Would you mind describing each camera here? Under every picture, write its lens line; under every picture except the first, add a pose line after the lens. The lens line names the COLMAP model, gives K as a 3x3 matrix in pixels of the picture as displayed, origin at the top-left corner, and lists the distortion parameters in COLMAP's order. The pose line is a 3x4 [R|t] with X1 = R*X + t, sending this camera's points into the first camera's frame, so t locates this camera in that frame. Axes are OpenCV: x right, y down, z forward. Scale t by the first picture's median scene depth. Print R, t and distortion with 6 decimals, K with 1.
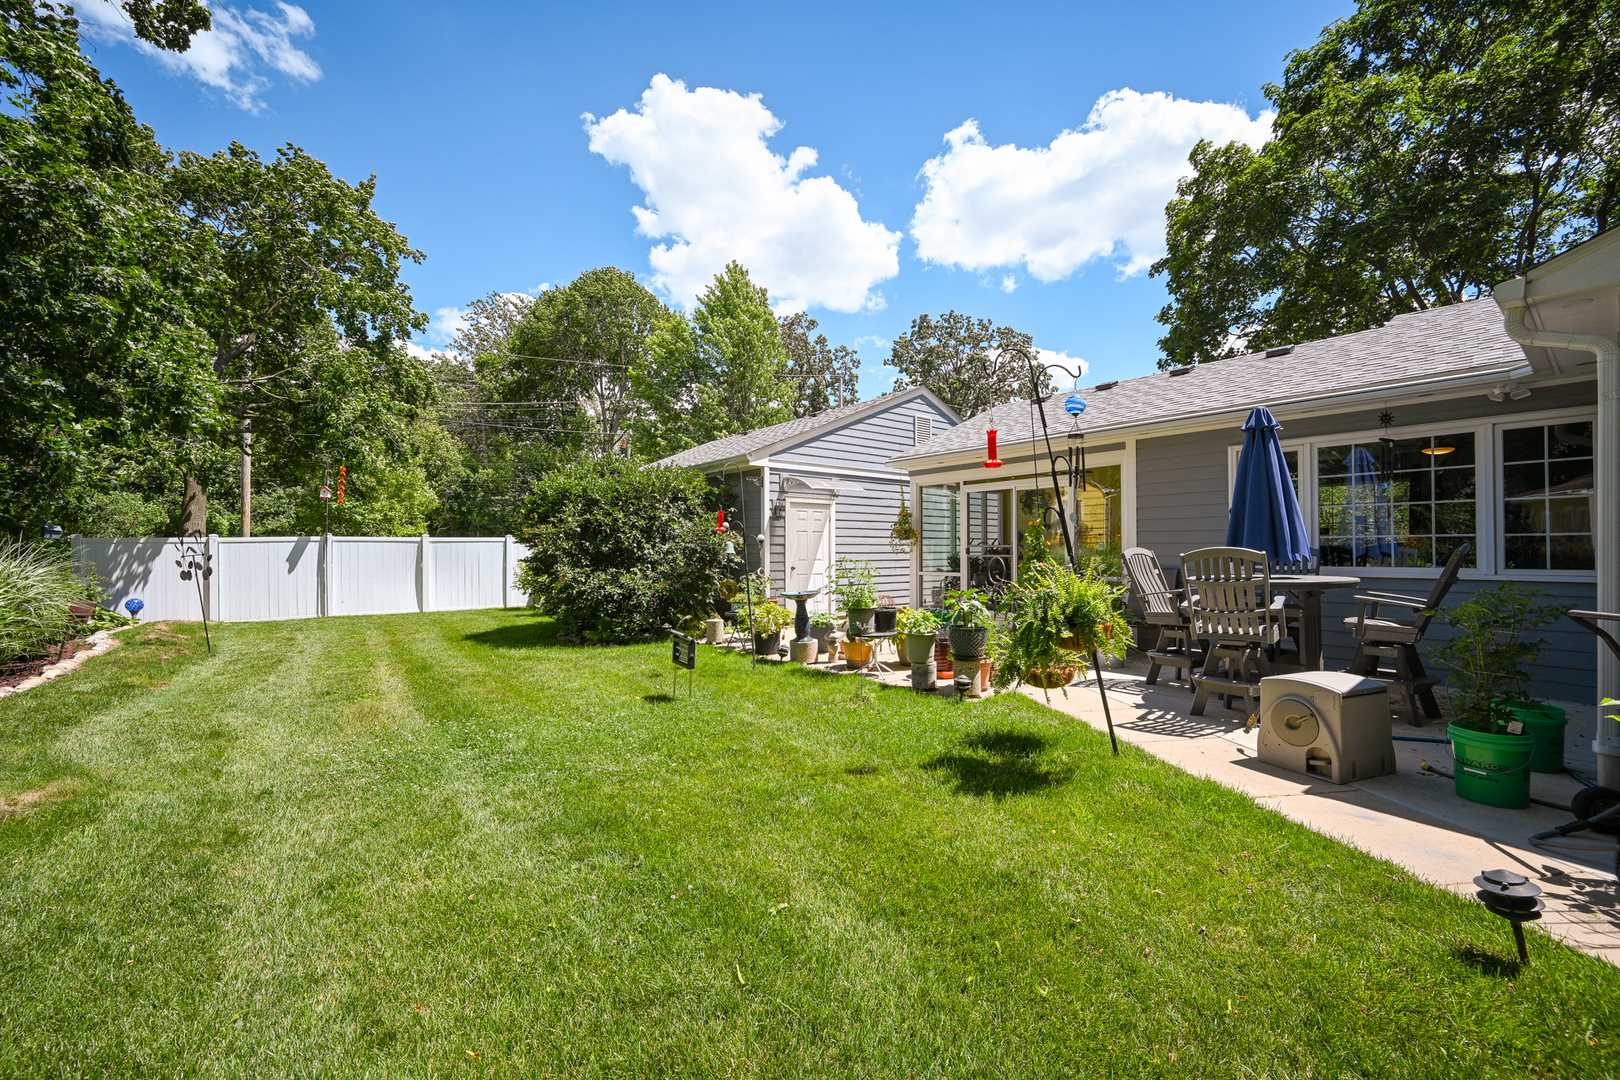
lens RADIAL K [[646.0, 0, 810.0], [0, 646.0, 540.0], [0, 0, 1]] dist [0.002249, 0.000121]
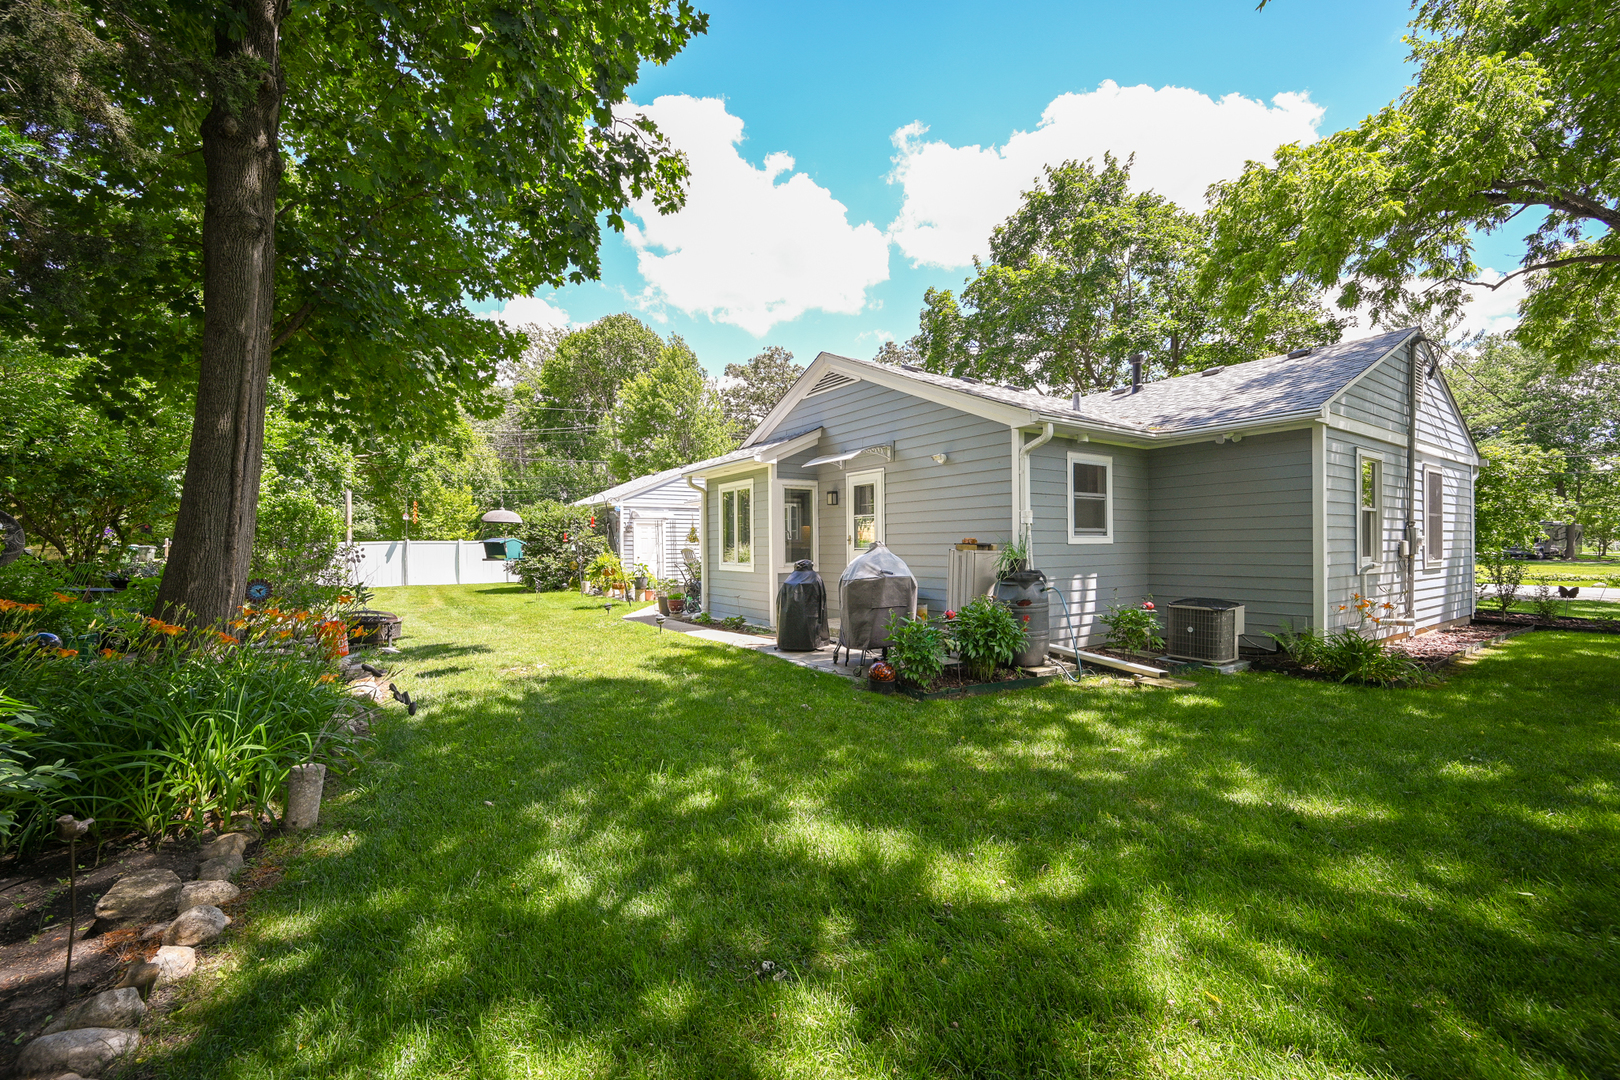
lens RADIAL K [[646.0, 0, 810.0], [0, 646.0, 540.0], [0, 0, 1]] dist [0.002249, 0.000121]
pose [[0.997353, -0.002091, -0.072686, 0.467018], [0.002301, 0.999993, 0.002808, -0.009610], [0.072680, -0.002968, 0.997351, -0.664835]]
